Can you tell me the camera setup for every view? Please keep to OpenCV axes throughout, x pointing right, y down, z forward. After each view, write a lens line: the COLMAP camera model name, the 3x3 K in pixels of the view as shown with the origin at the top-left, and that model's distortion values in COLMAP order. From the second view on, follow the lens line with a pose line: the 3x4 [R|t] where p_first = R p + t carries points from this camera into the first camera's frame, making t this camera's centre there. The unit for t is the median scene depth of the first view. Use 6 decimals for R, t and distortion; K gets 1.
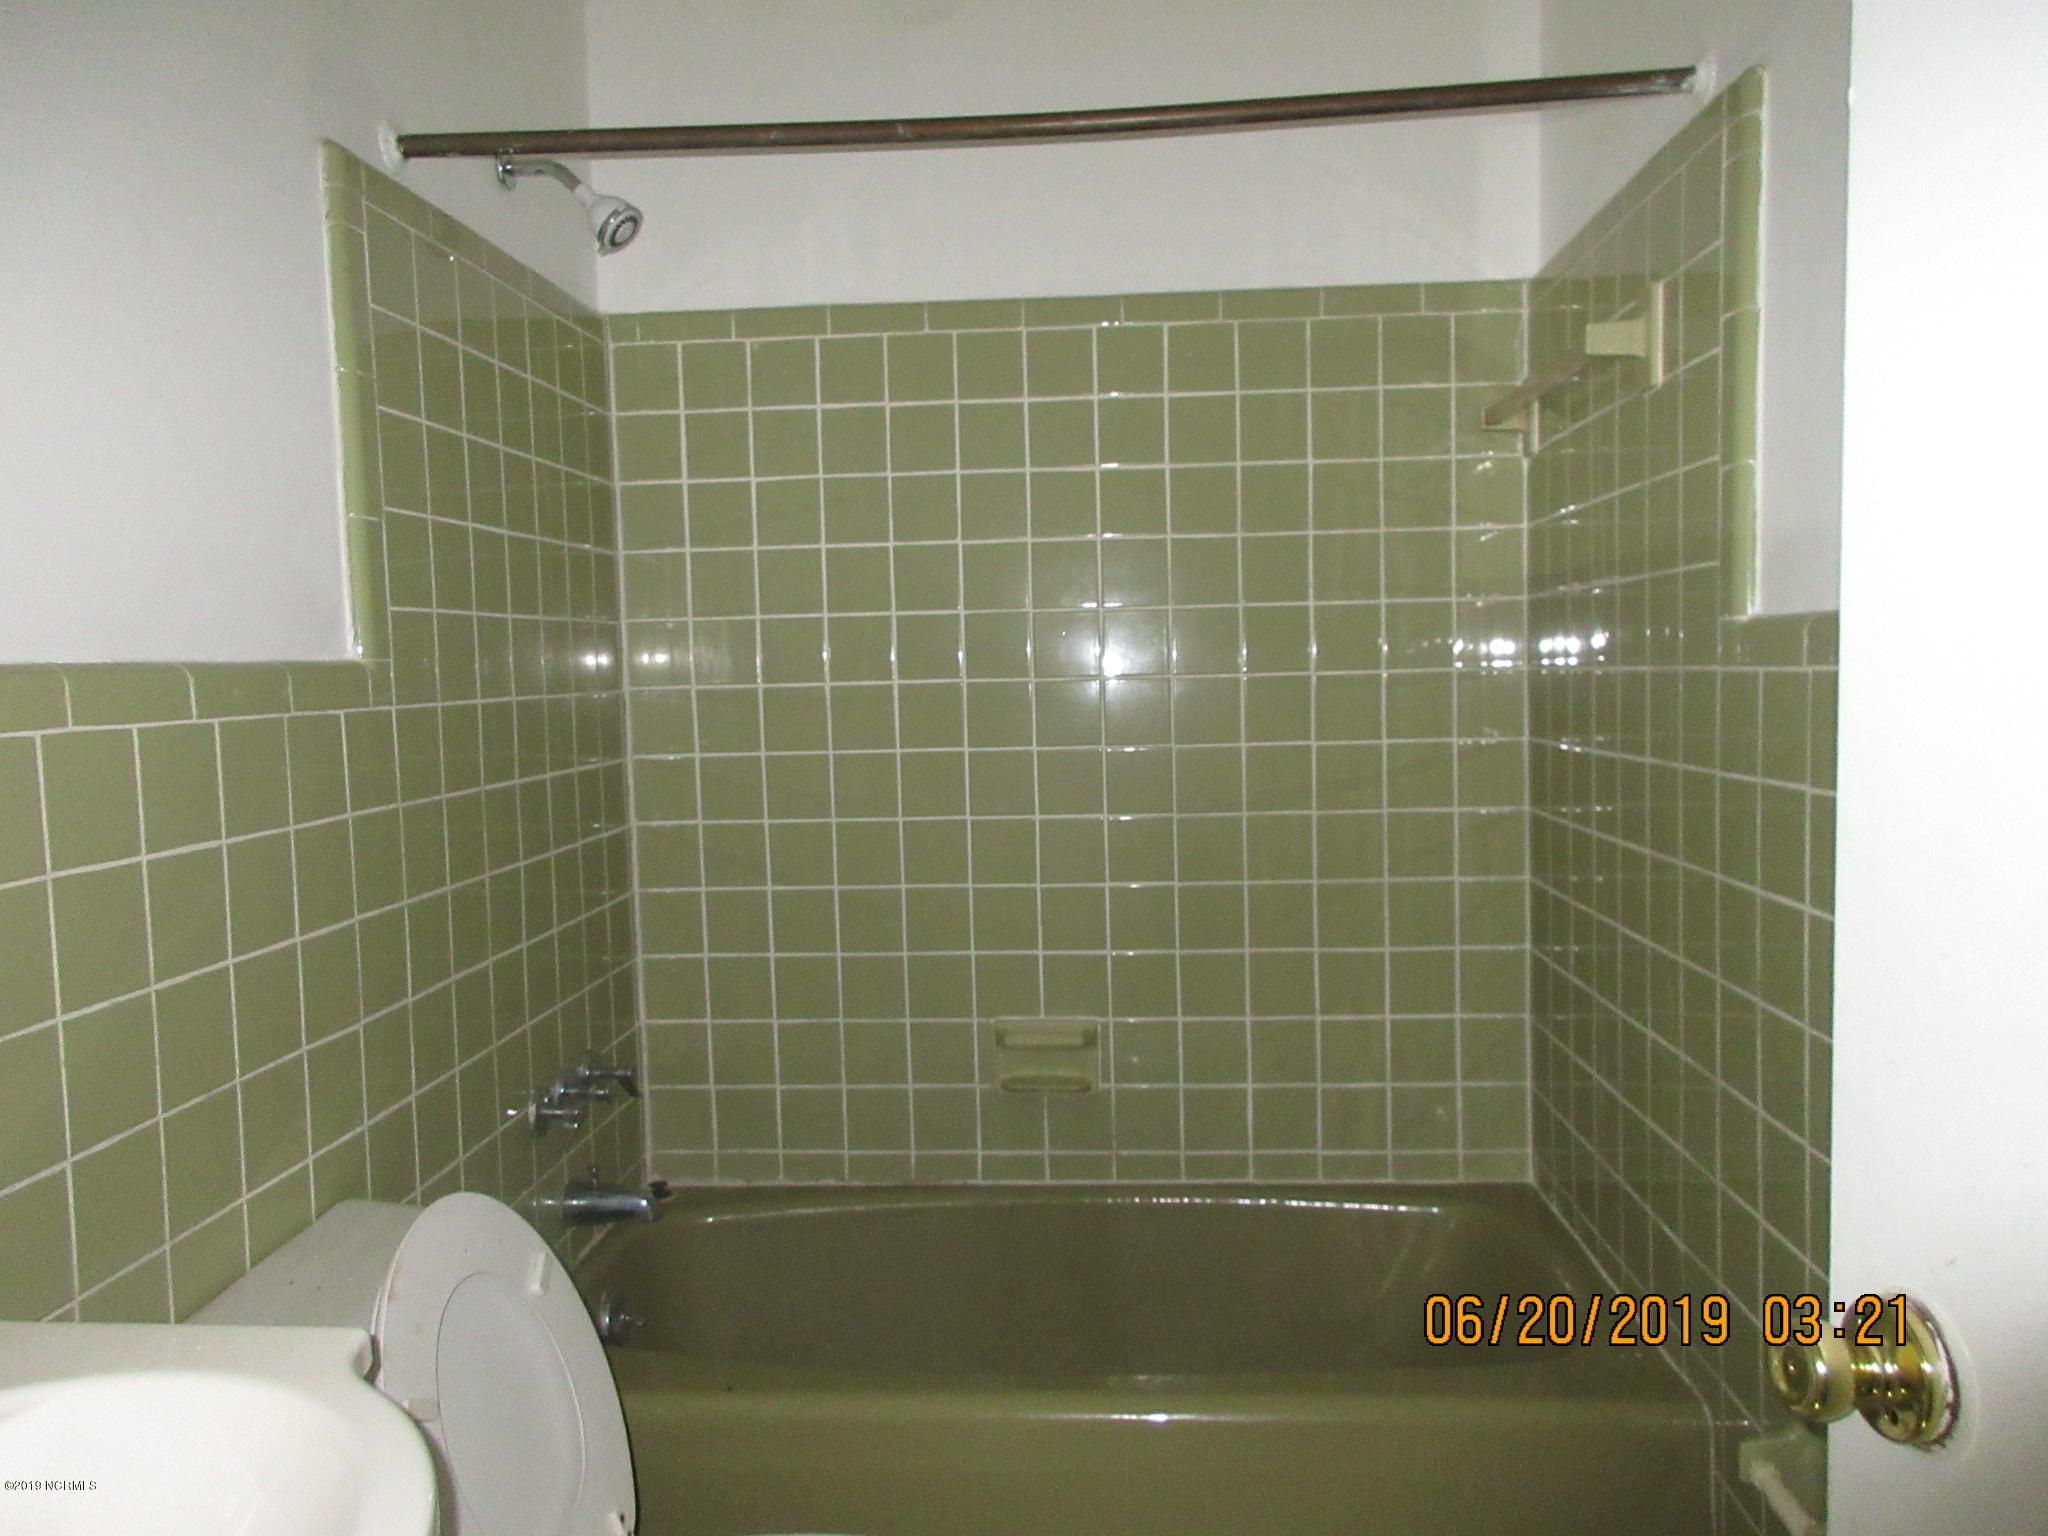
lens RADIAL K [[1540.2, 0, 1029.6], [0, 1540.2, 765.1], [0, 0, 1]] dist [0.009640, -0.006946]
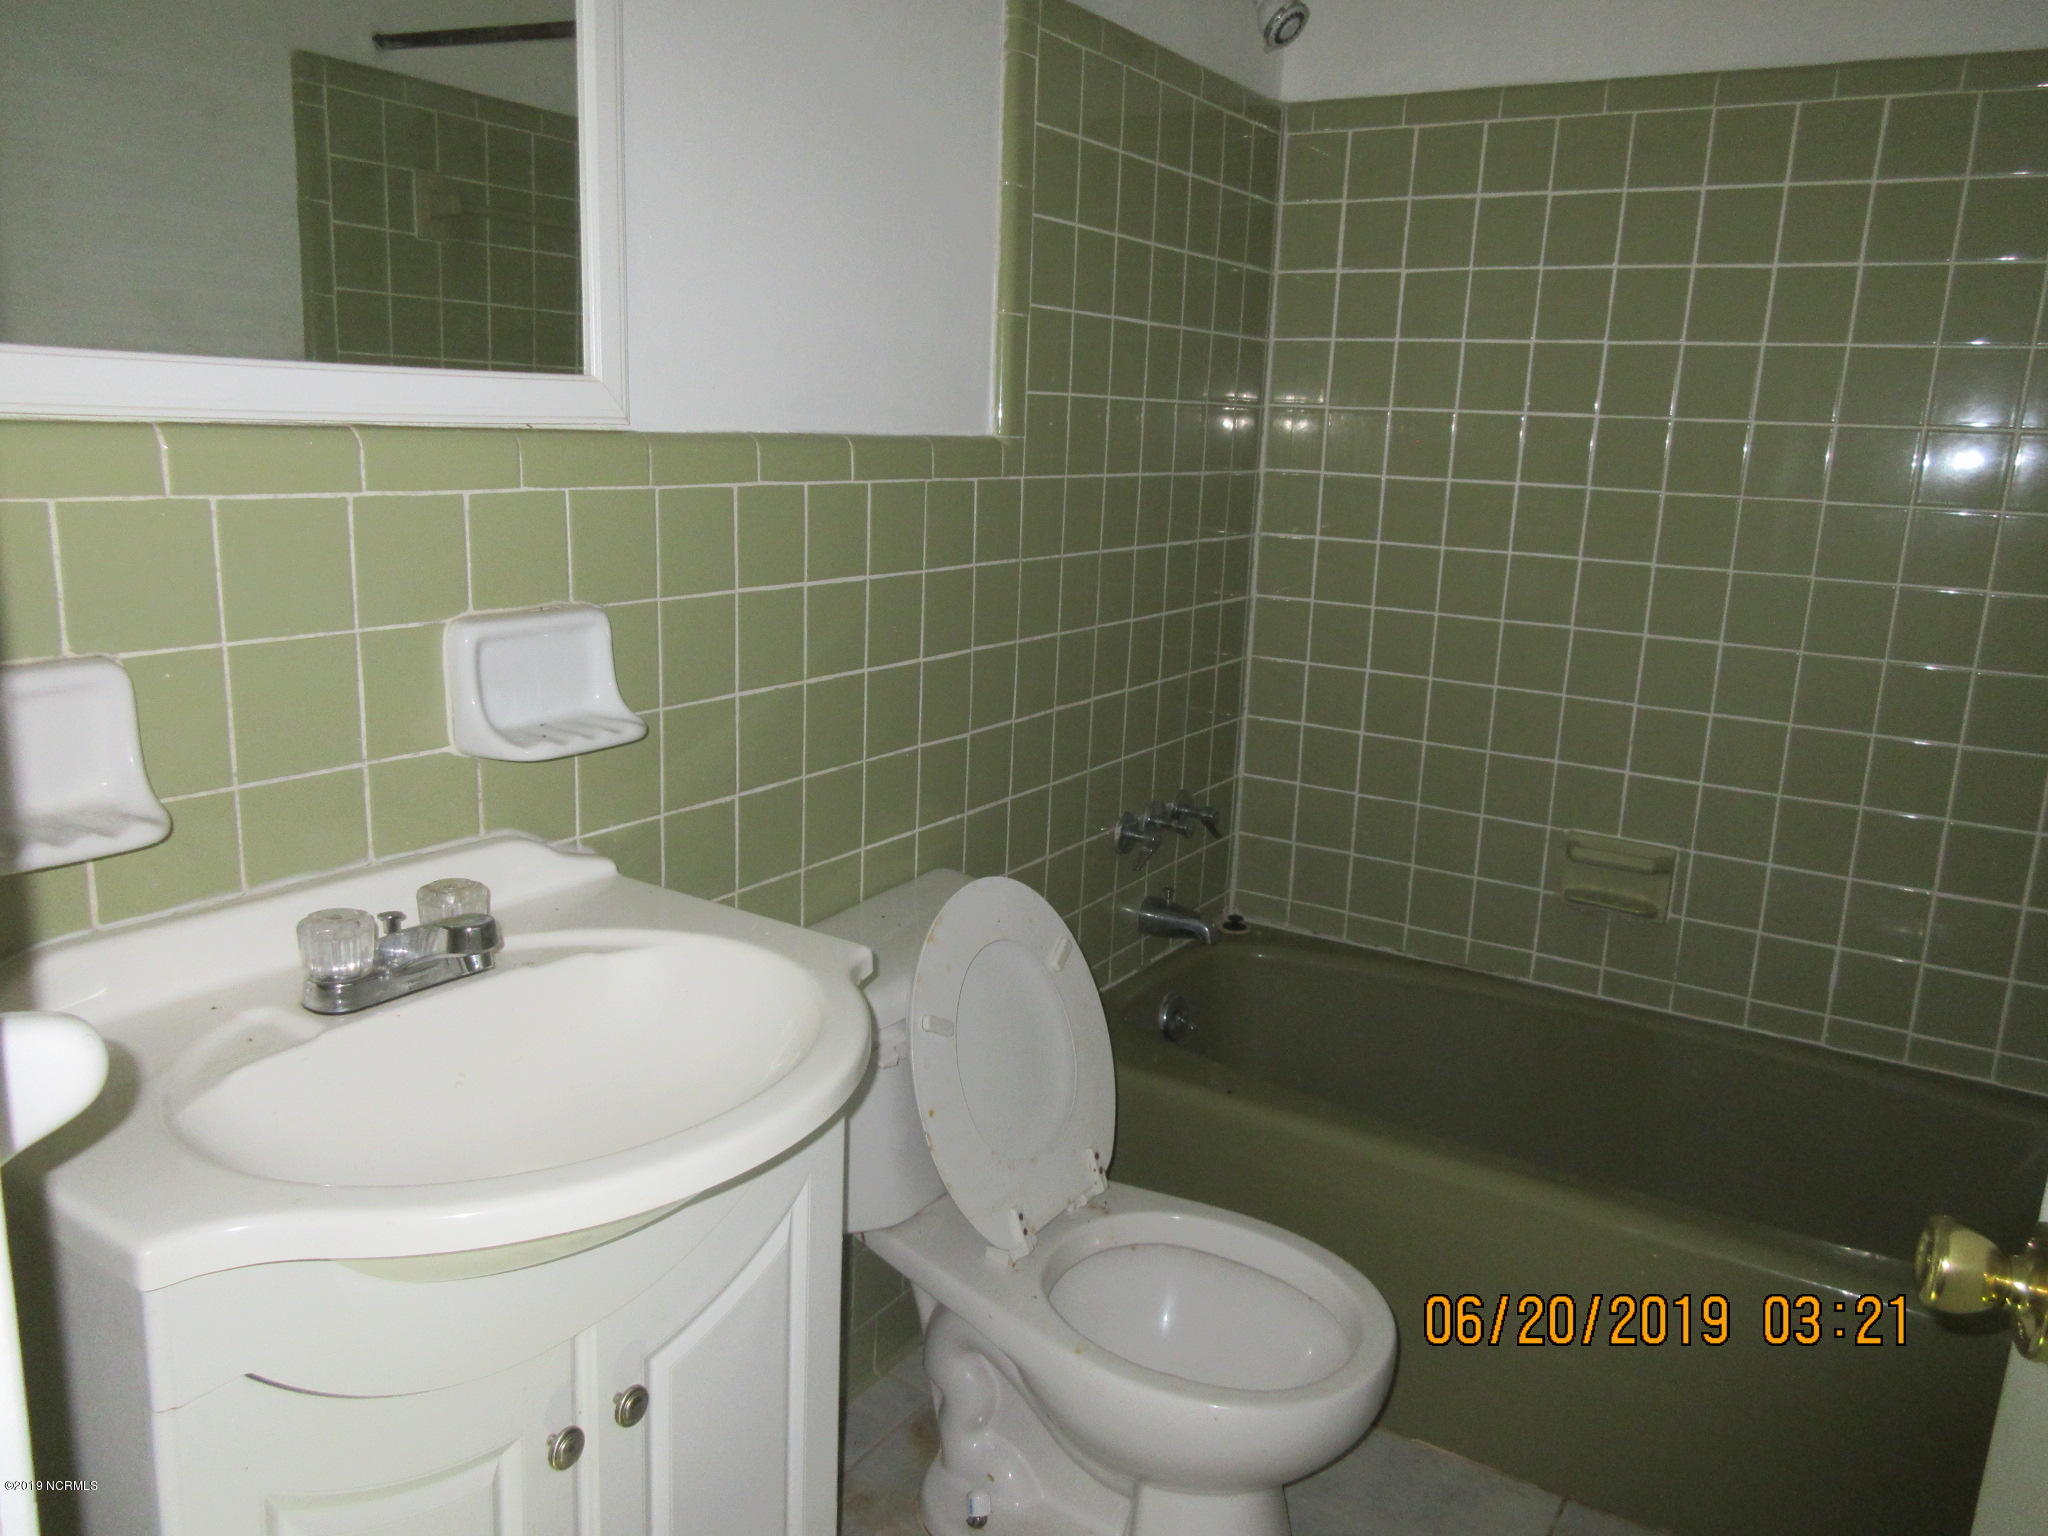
lens RADIAL K [[1540.2, 0, 1014.2], [0, 1540.2, 771.2], [0, 0, 1]] dist [0.009640, -0.006946]
pose [[0.878435, 0.165074, -0.448444, 0.108810], [-0.093913, 0.979775, 0.176698, -0.017508], [0.468542, -0.113103, 0.876171, -0.051537]]
